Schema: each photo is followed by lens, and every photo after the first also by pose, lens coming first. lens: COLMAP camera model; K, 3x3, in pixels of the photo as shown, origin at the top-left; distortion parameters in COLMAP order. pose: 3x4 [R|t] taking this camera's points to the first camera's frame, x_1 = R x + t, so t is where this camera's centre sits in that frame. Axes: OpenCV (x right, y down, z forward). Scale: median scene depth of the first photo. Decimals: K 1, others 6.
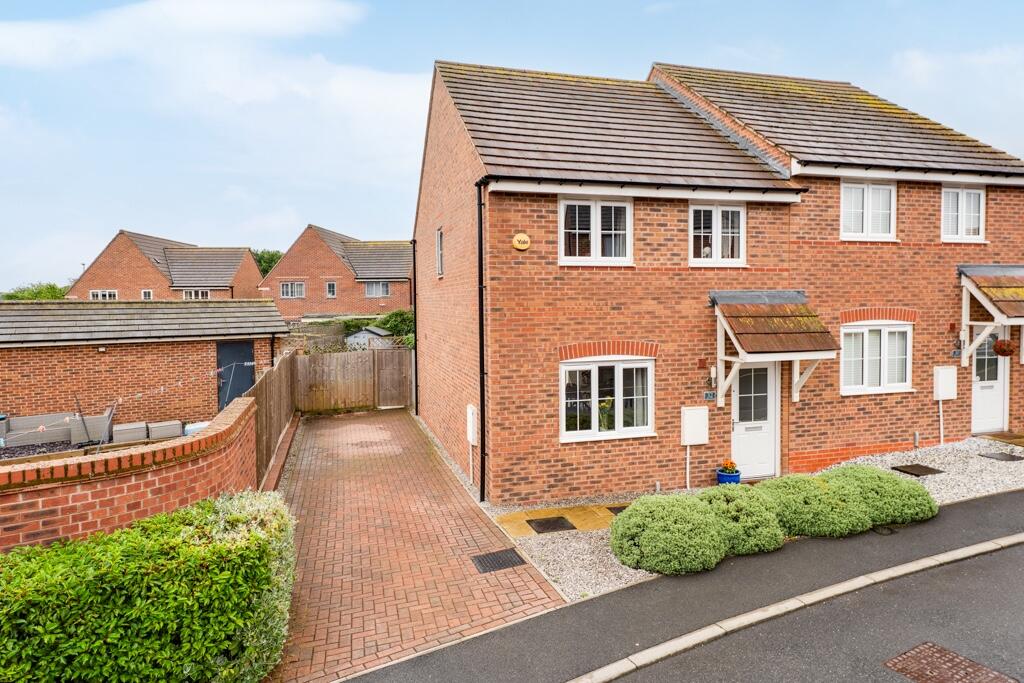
lens RADIAL K [[674.3, 0, 513.9], [0, 674.3, 339.3], [0, 0, 1]] dist [0.024333, 0.000705]
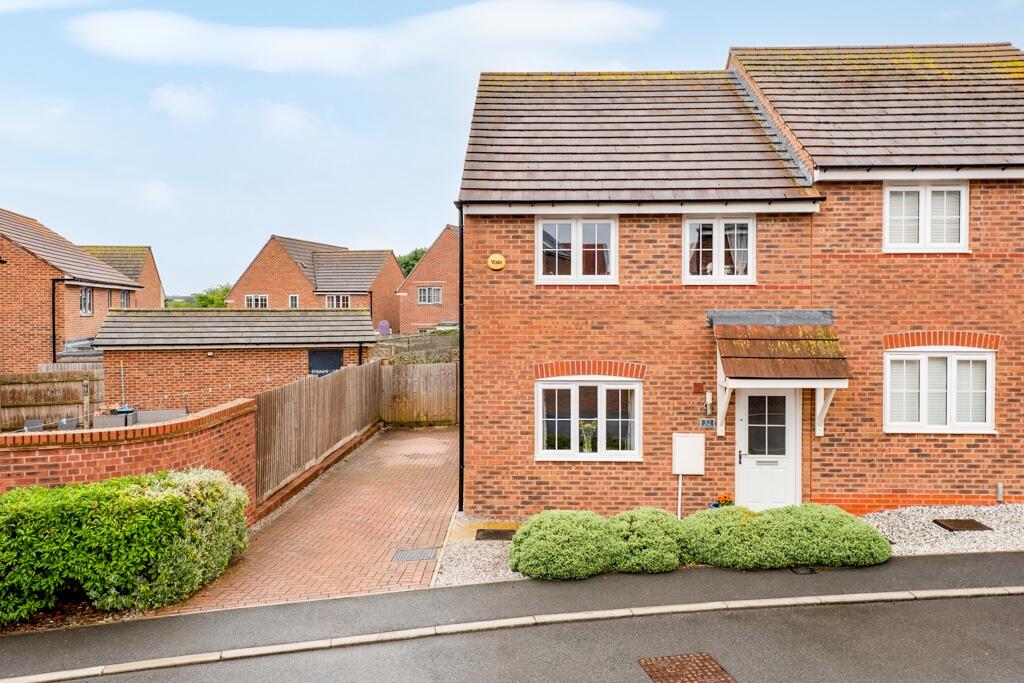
lens RADIAL K [[882.1, 0, 512.9], [0, 882.1, 337.4], [0, 0, 1]] dist [0.024679, 0.006219]
pose [[0.940040, 0.022478, -0.340323, 0.461826], [-0.027421, 0.999577, -0.009722, -0.015300], [0.339960, 0.018471, 0.940258, -0.240426]]
